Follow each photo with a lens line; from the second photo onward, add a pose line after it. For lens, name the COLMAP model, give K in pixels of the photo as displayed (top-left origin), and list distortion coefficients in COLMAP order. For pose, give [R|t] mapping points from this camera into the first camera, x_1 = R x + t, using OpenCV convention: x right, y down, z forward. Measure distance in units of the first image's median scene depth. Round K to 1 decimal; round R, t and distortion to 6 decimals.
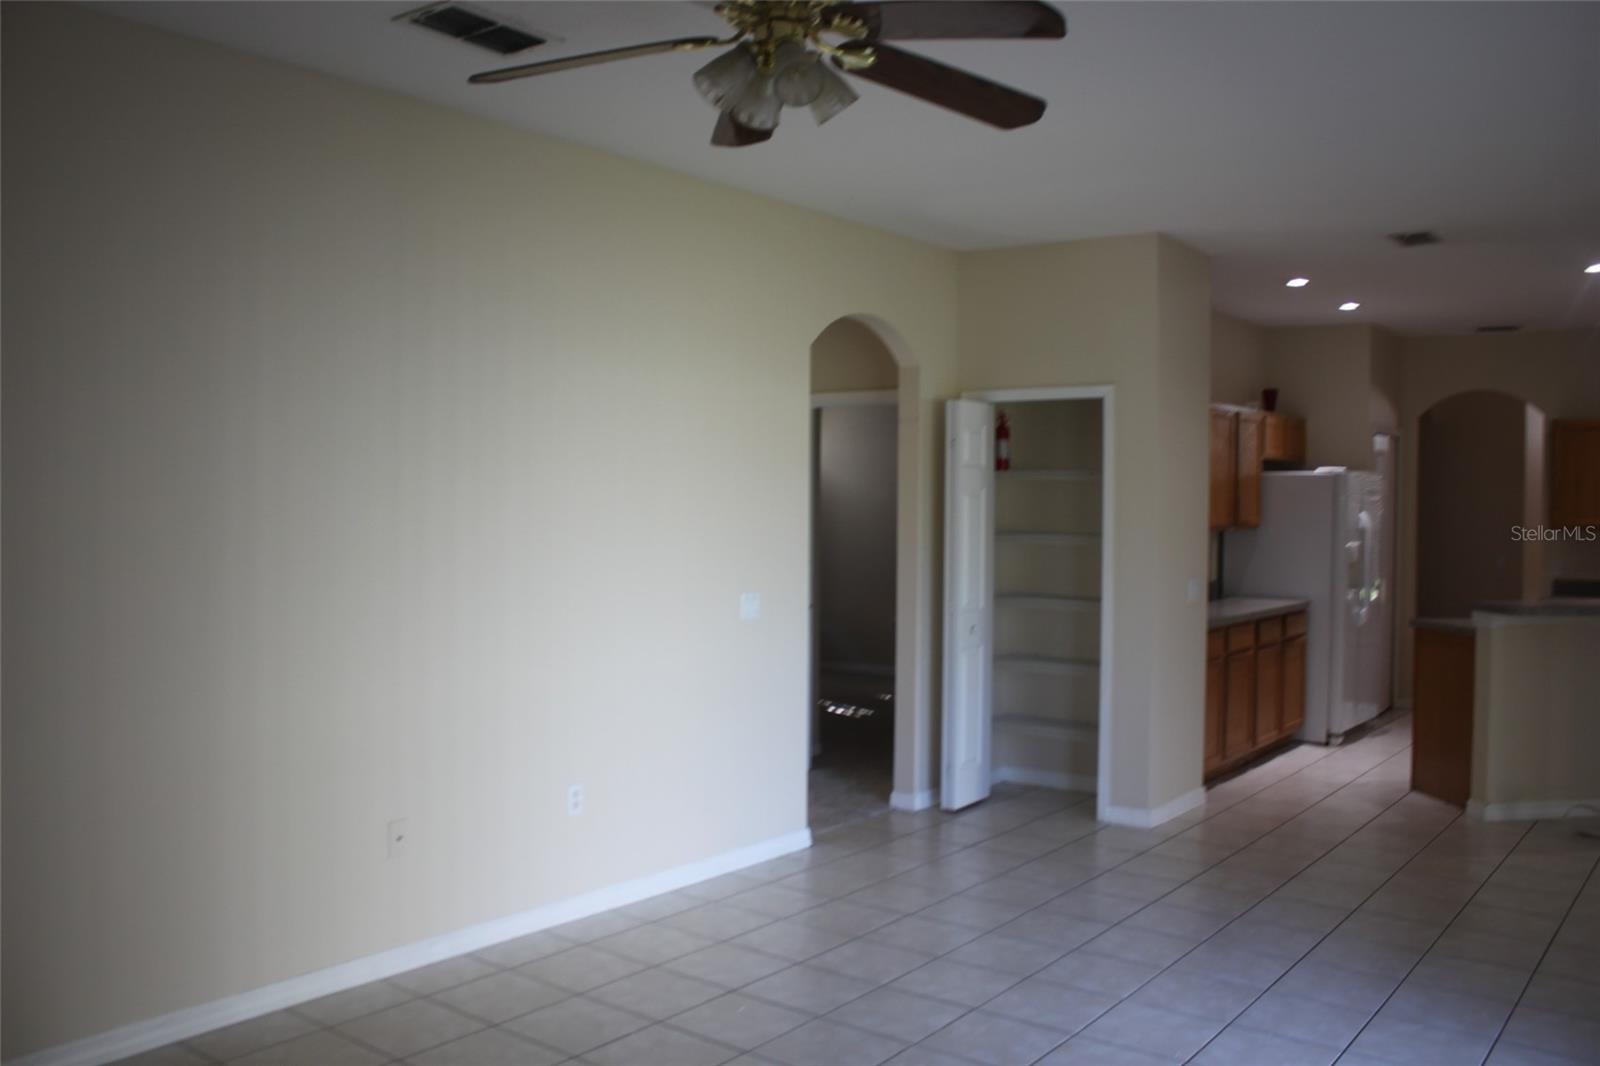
lens RADIAL K [[1352.6, 0, 804.8], [0, 1352.6, 522.6], [0, 0, 1]] dist [-0.169302, 0.154792]
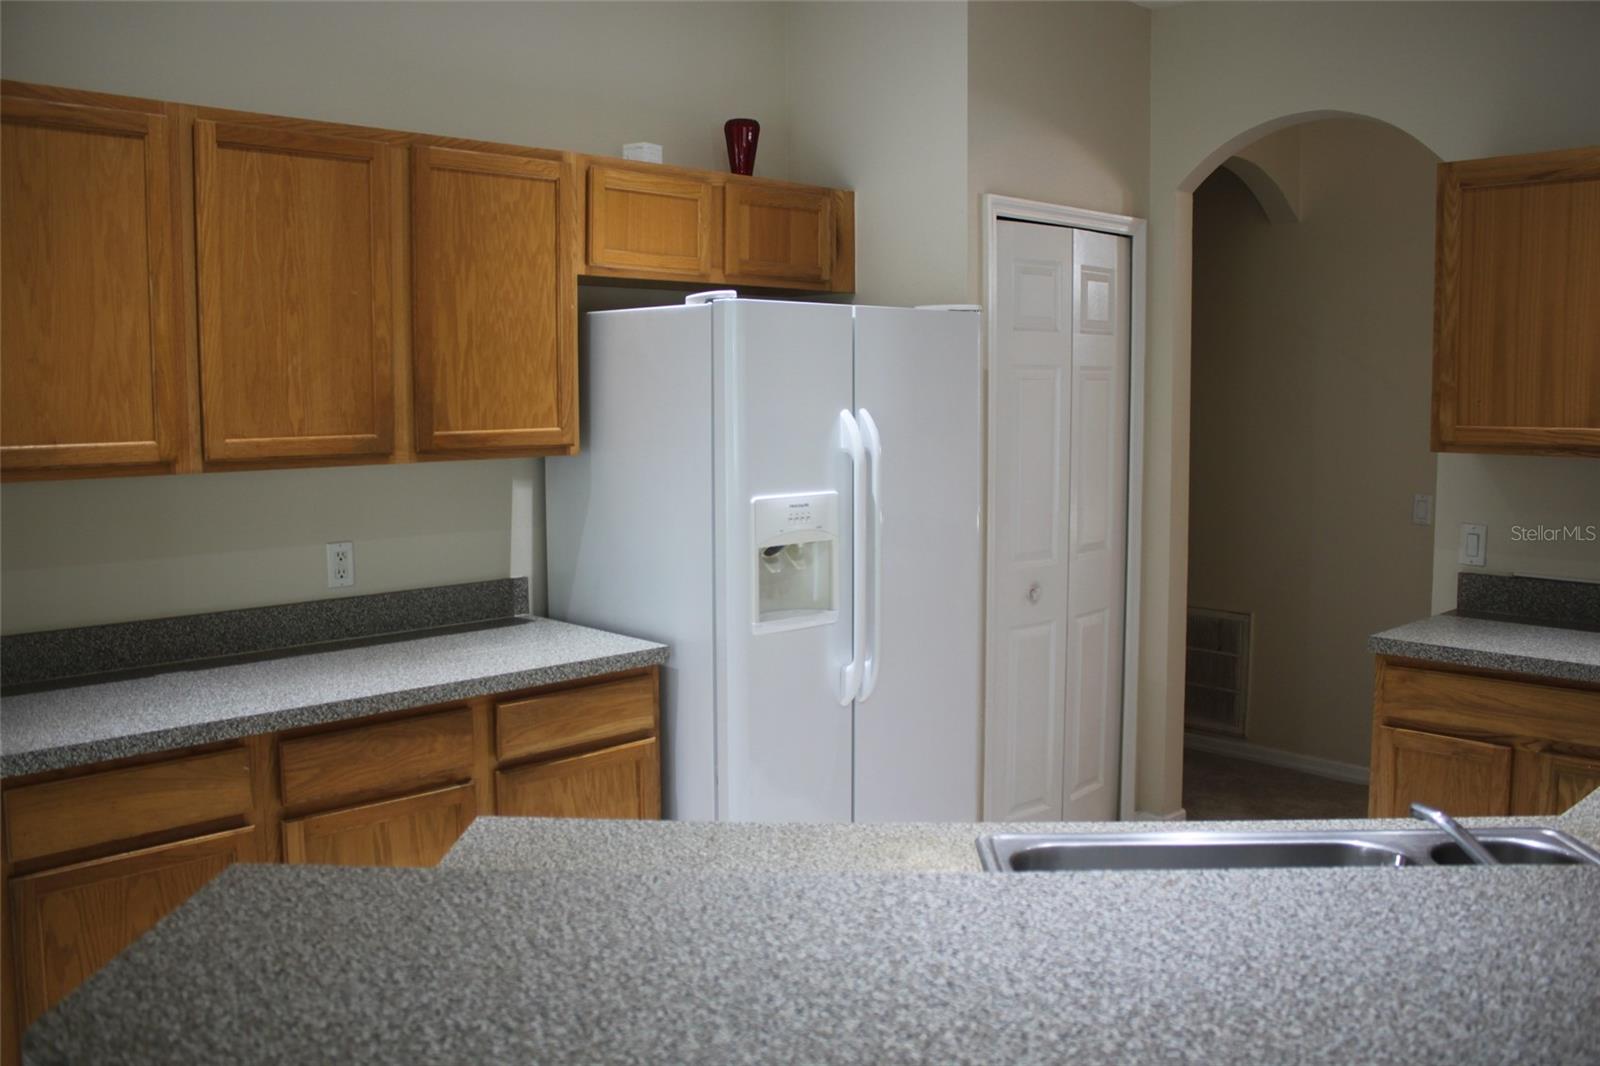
lens RADIAL K [[1352.6, 0, 804.8], [0, 1352.6, 522.6], [0, 0, 1]] dist [-0.169302, 0.154792]
pose [[0.987368, 0.001905, -0.158432, 0.642566], [0.010985, 0.996699, 0.080441, -0.009390], [0.158062, -0.081165, 0.984088, 0.834609]]
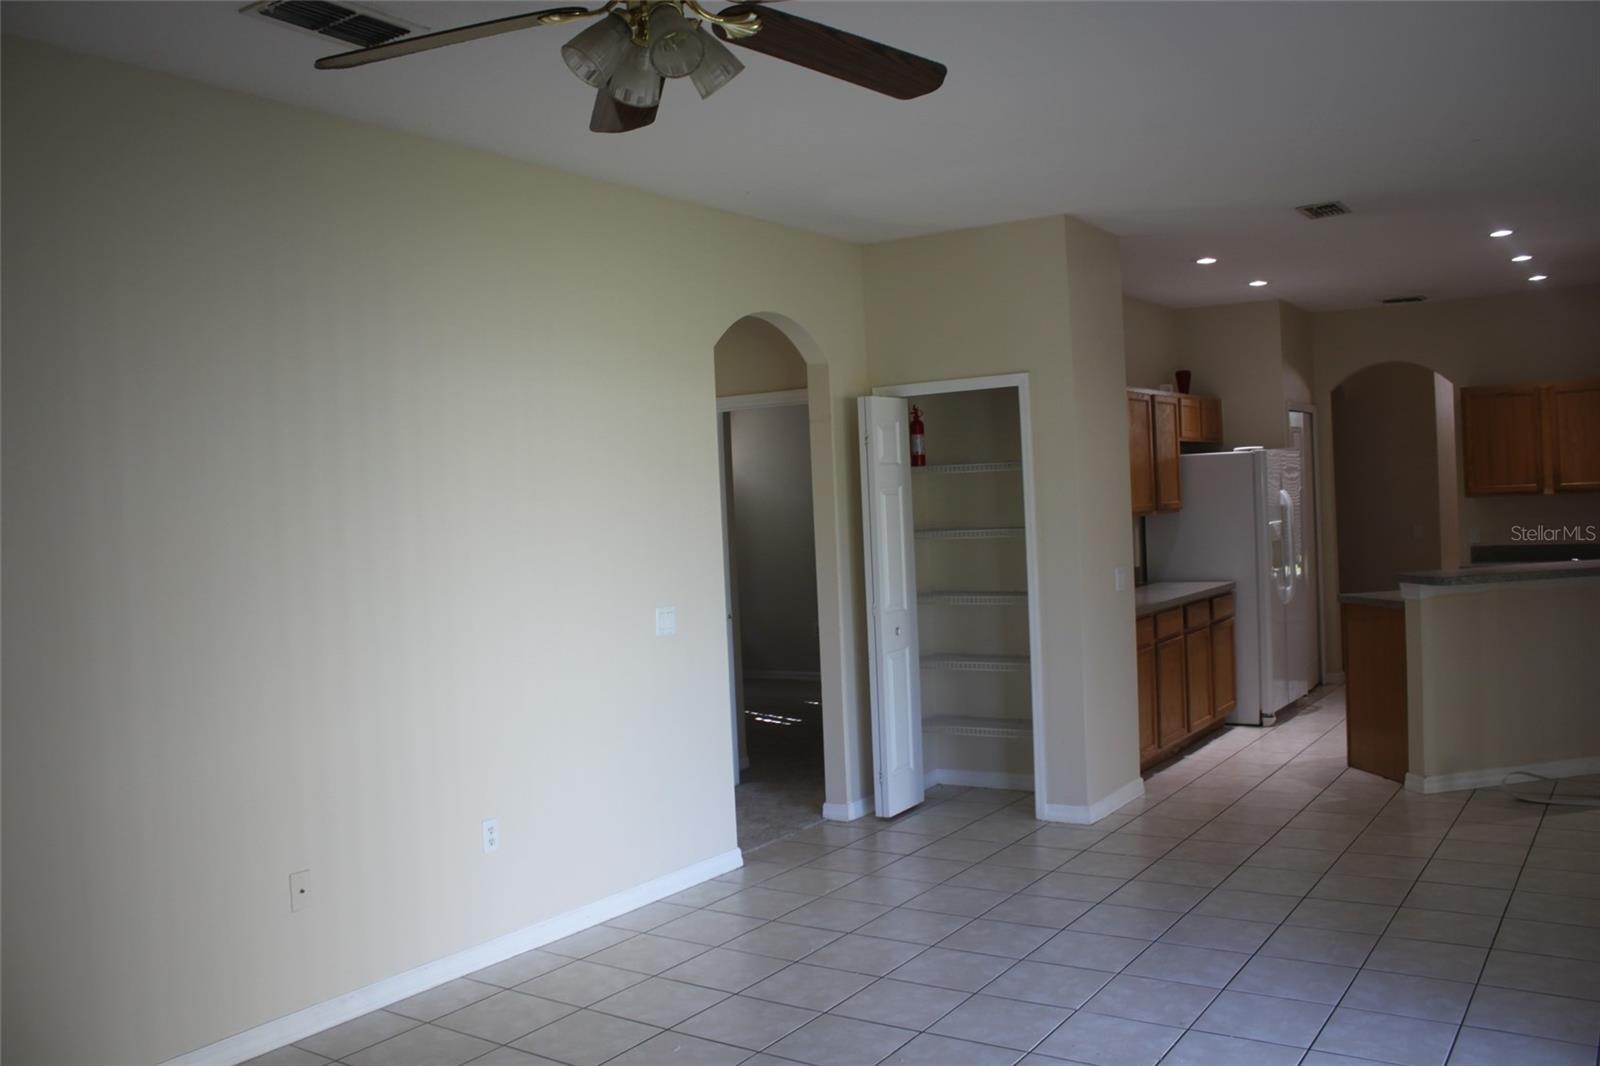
lens RADIAL K [[1352.6, 0, 804.8], [0, 1352.6, 522.6], [0, 0, 1]] dist [-0.169302, 0.154792]
pose [[0.996712, -0.054520, 0.059943, 0.004187], [0.054797, 0.998493, -0.002992, 0.000249], [-0.059690, 0.006267, 0.998197, 0.033316]]
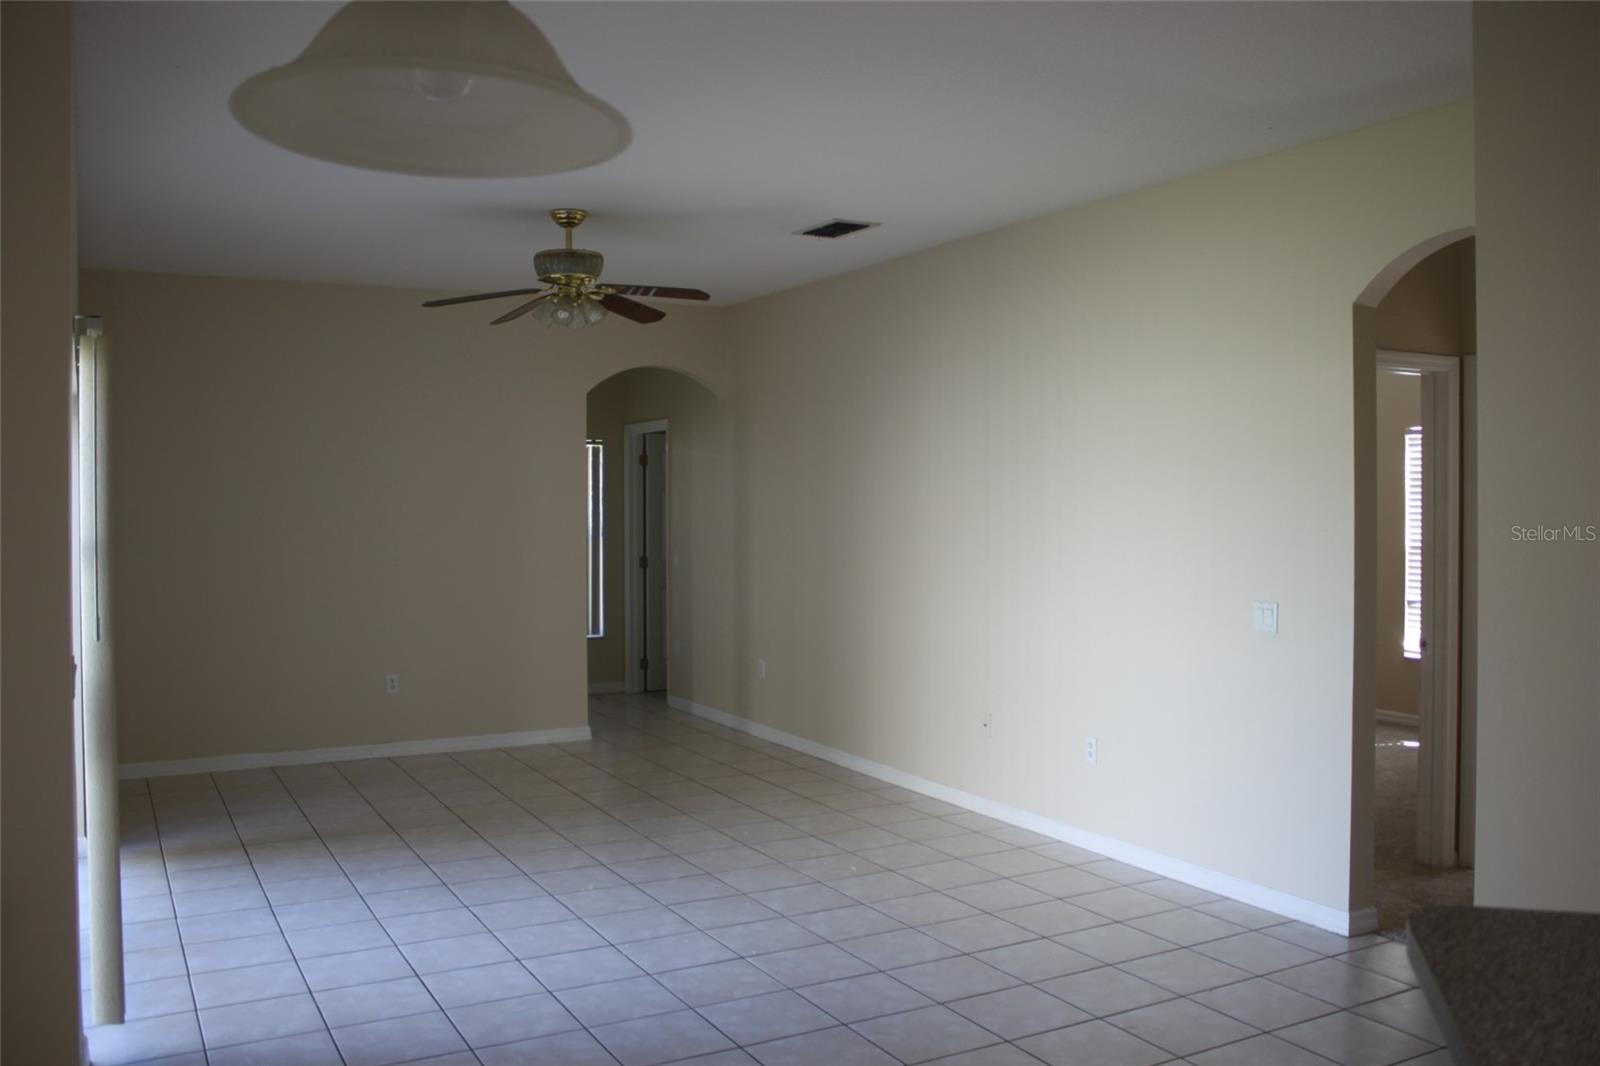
lens RADIAL K [[1352.6, 0, 804.8], [0, 1352.6, 522.6], [0, 0, 1]] dist [-0.169302, 0.154792]
pose [[-0.411985, 0.009101, -0.911145, 0.781801], [-0.012091, 0.999807, 0.015453, -0.009669], [0.911111, 0.017383, -0.411795, 0.956933]]
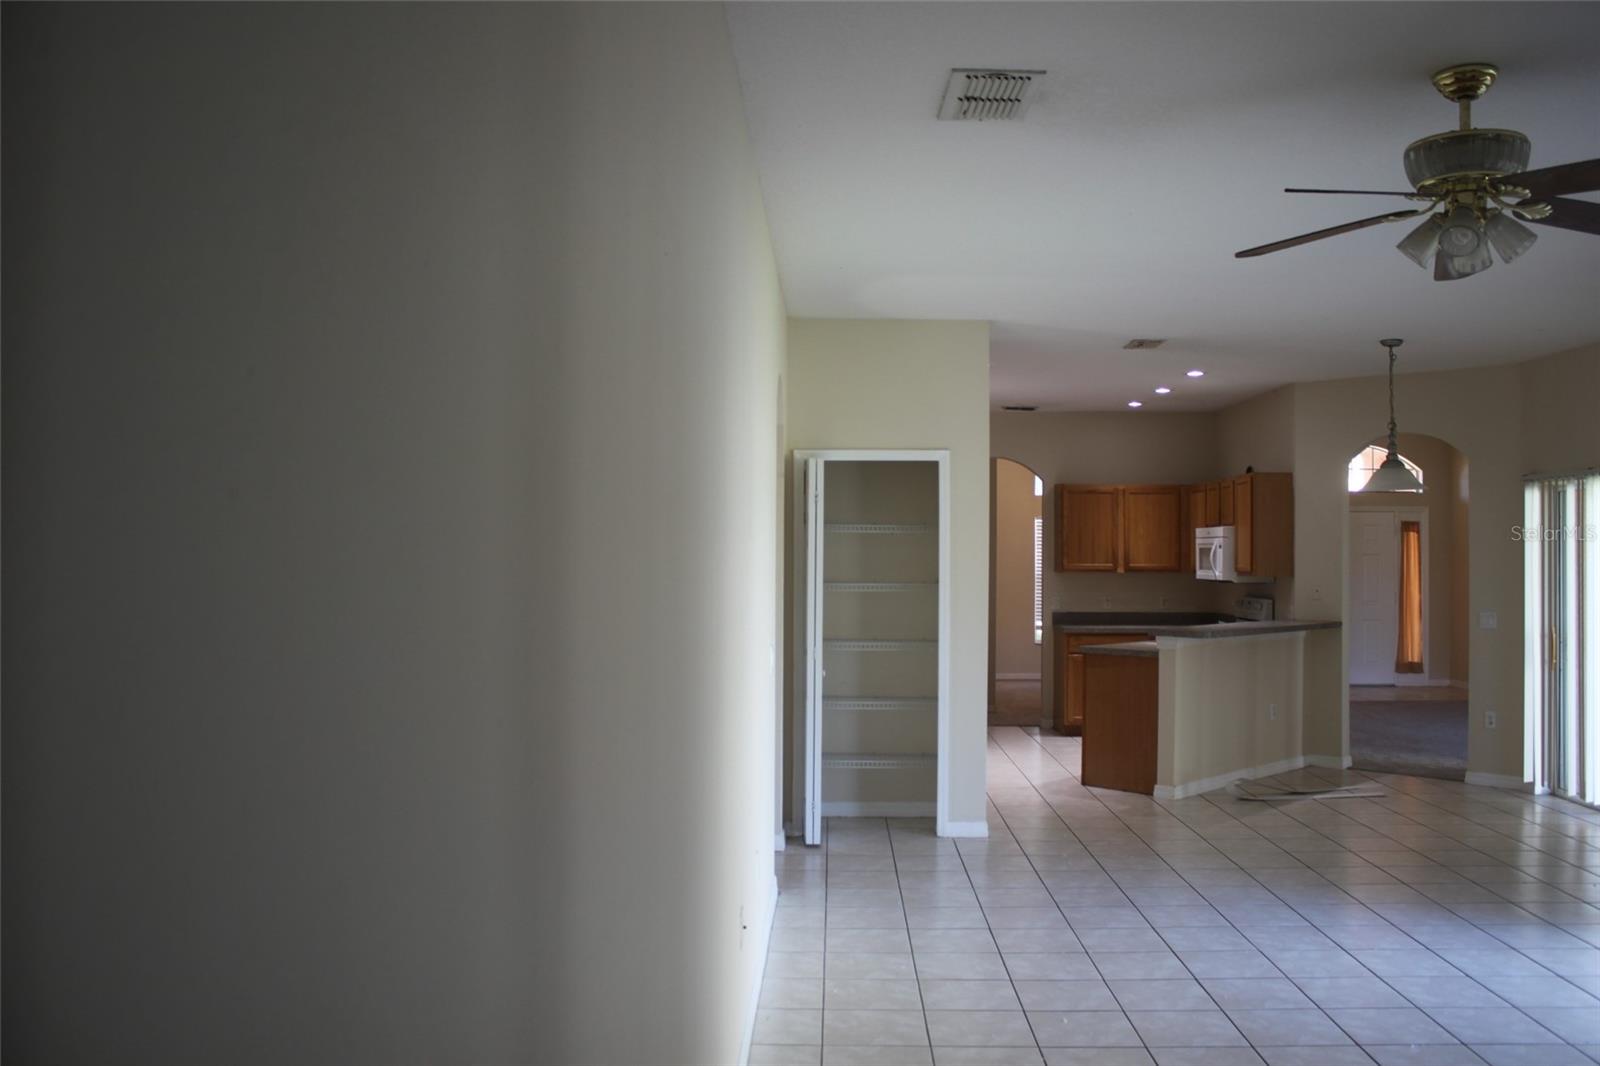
lens RADIAL K [[1352.6, 0, 804.8], [0, 1352.6, 522.6], [0, 0, 1]] dist [-0.169302, 0.154792]
pose [[0.809016, 0.008273, 0.587728, -0.542077], [0.011880, 0.999467, -0.030421, -0.008101], [-0.587666, 0.031593, 0.808486, 0.147629]]
